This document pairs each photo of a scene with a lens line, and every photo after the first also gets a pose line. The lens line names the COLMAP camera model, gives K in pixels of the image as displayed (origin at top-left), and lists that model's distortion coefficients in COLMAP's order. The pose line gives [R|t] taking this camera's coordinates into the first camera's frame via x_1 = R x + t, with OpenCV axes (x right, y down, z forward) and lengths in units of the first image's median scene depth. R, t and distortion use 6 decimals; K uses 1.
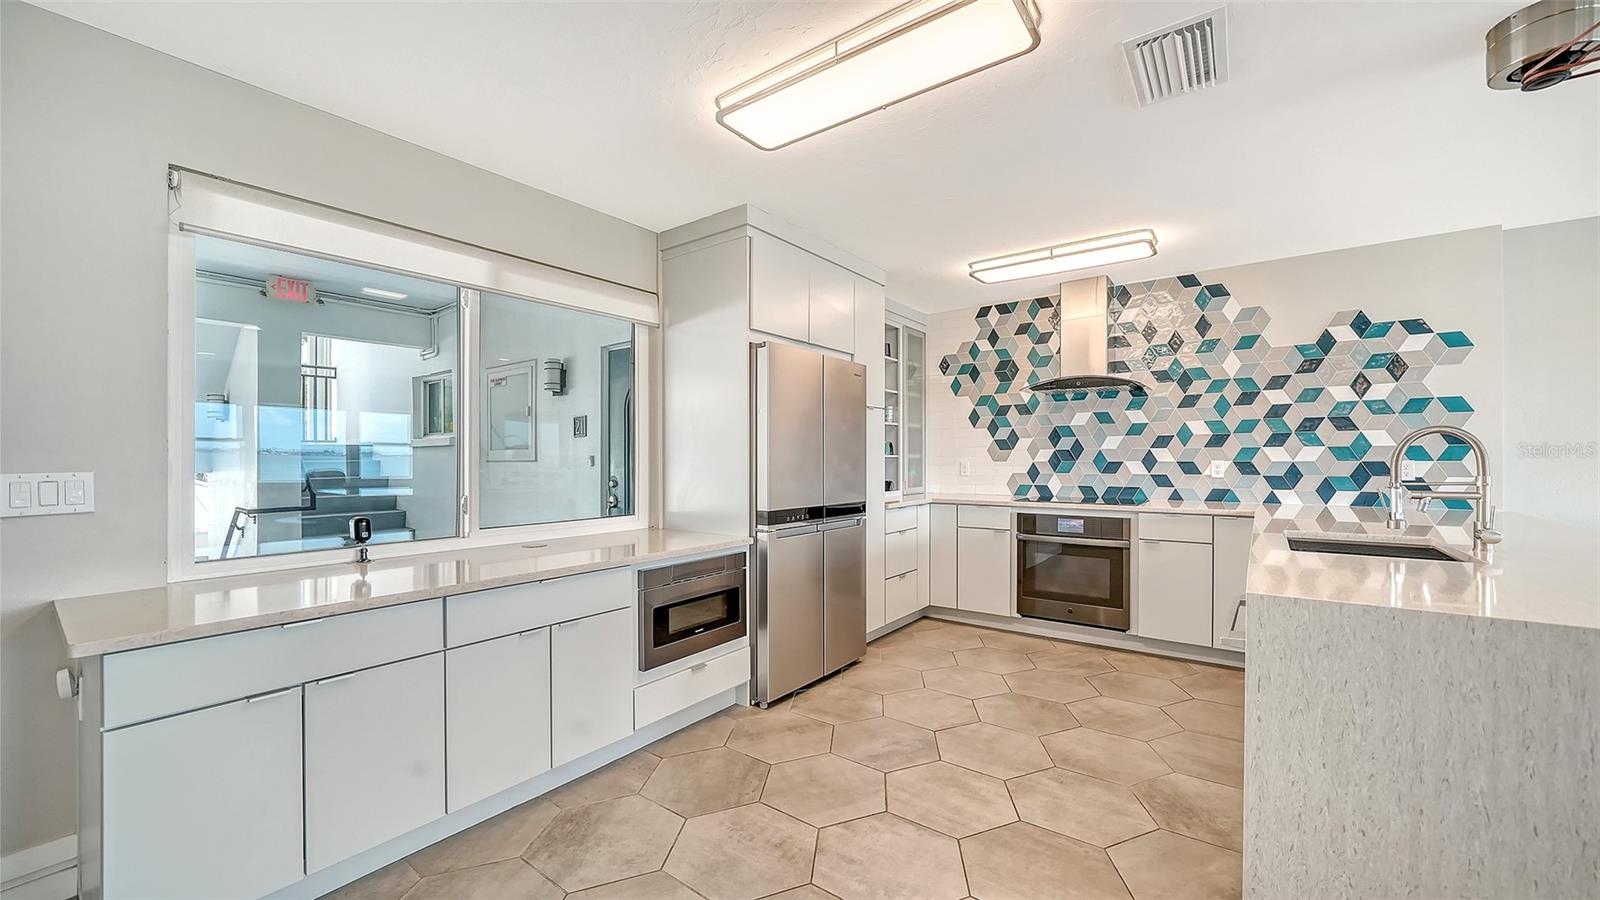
lens RADIAL K [[598.2, 0, 798.9], [0, 598.2, 455.3], [0, 0, 1]] dist [-0.016469, 0.001645]
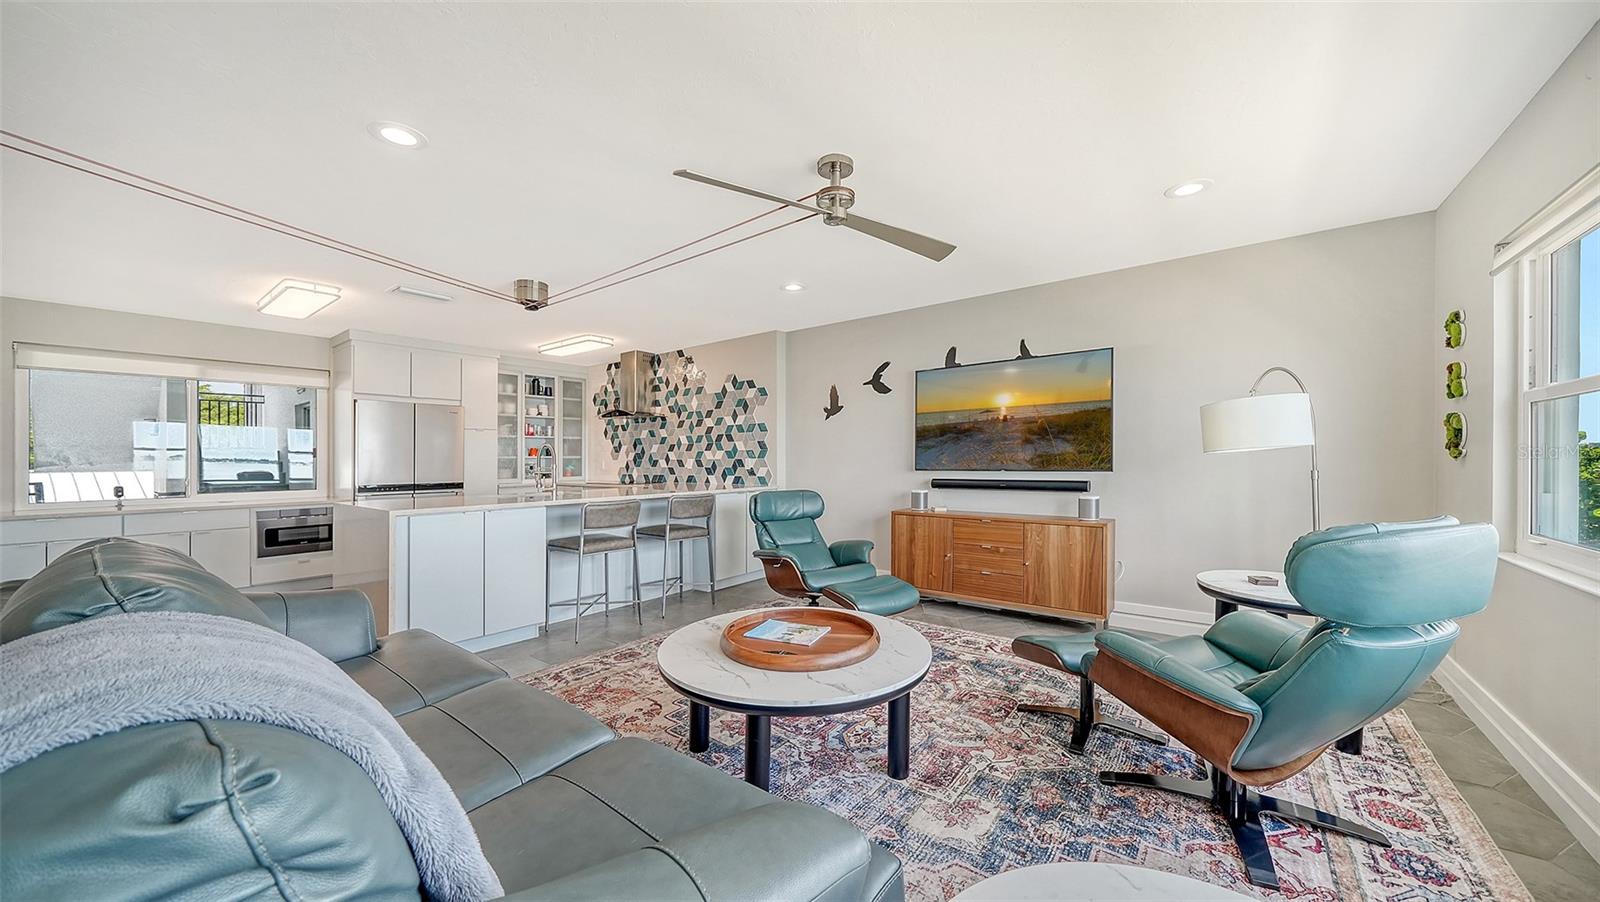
lens RADIAL K [[550.8, 0, 800.3], [0, 550.8, 456.0], [0, 0, 1]] dist [-0.000867, -0.000072]
pose [[0.999893, -0.004013, -0.014093, 1.105203], [0.003984, 0.999990, -0.002134, 0.005222], [0.014102, 0.002078, 0.999898, -0.619391]]
